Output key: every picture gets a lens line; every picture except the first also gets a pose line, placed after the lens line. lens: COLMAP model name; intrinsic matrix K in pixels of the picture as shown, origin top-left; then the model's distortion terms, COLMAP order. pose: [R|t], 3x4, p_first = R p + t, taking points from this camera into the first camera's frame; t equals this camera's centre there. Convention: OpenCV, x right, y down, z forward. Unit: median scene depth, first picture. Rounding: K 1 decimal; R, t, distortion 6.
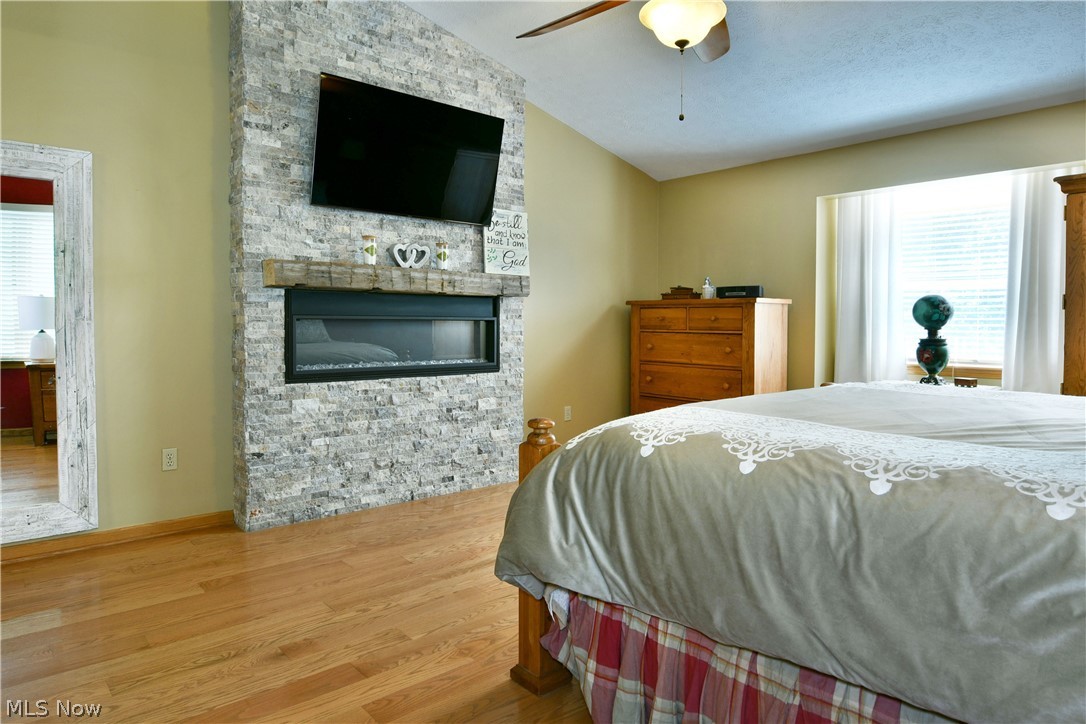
lens RADIAL K [[652.9, 0, 543.3], [0, 652.9, 343.9], [0, 0, 1]] dist [-0.019849, -0.000853]
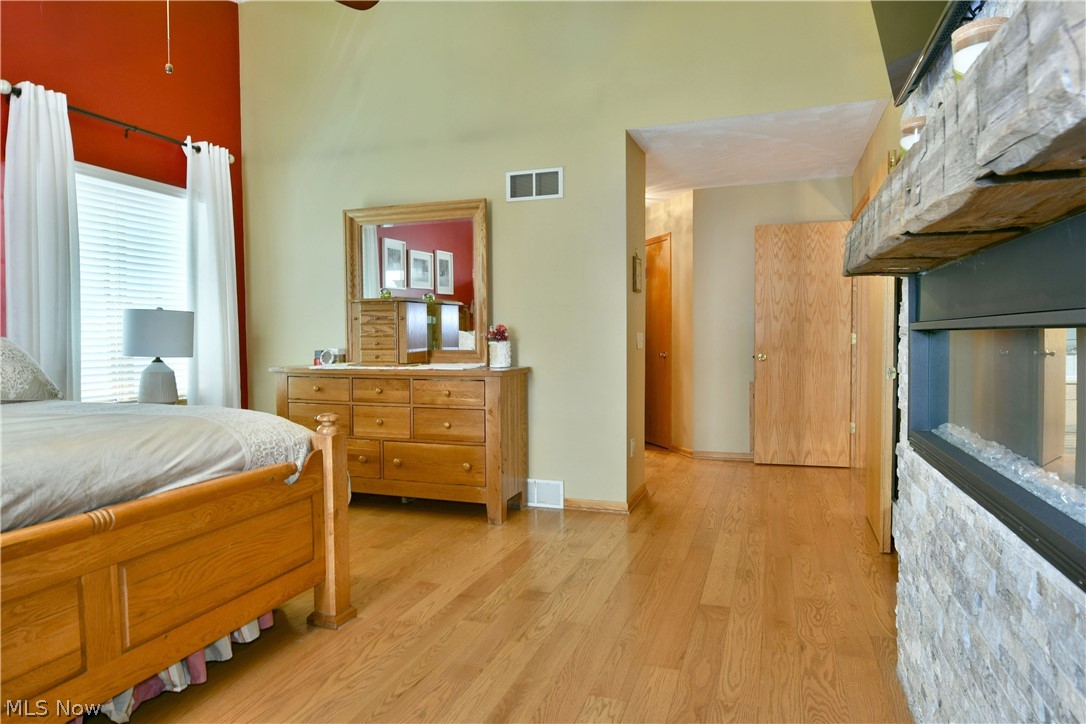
lens RADIAL K [[661.7, 0, 538.4], [0, 661.7, 357.3], [0, 0, 1]] dist [-0.010708, -0.001436]
pose [[-0.875940, 0.010477, -0.482305, 0.142144], [-0.018834, 0.998259, 0.055891, -0.041280], [0.482051, 0.058041, -0.874218, 1.261557]]
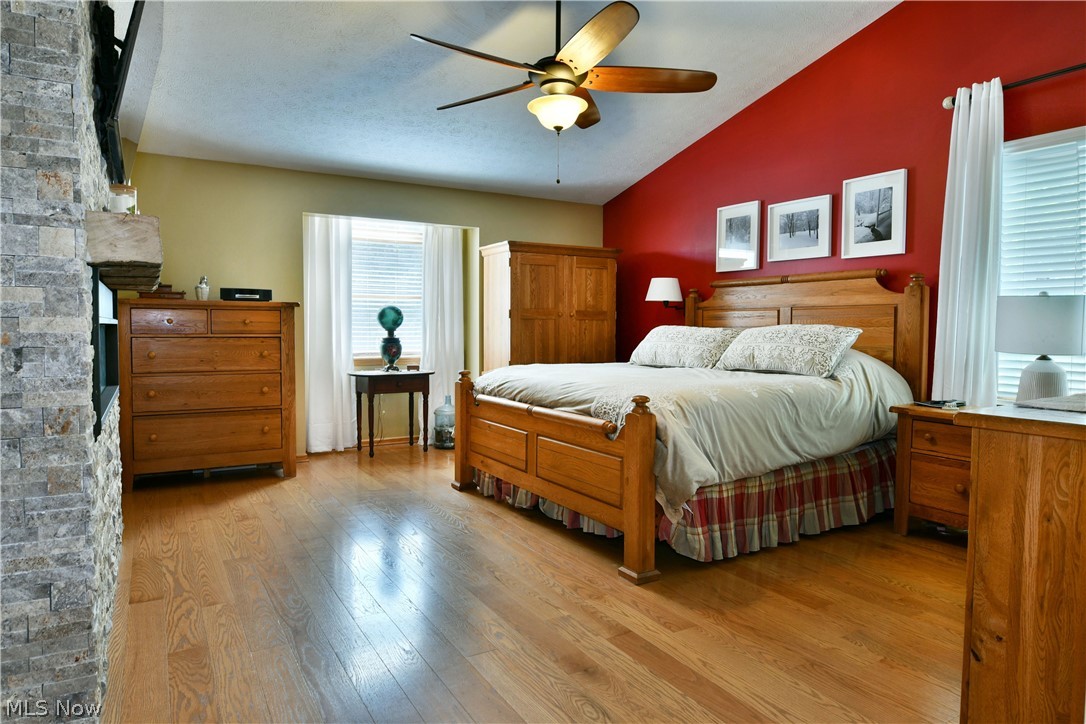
lens RADIAL K [[661.7, 0, 538.4], [0, 661.7, 357.3], [0, 0, 1]] dist [-0.010708, -0.001436]
pose [[0.197168, -0.049010, 0.979144, -0.802296], [0.028783, 0.998608, 0.044189, -0.022427], [-0.979947, 0.019470, 0.198304, 0.506649]]
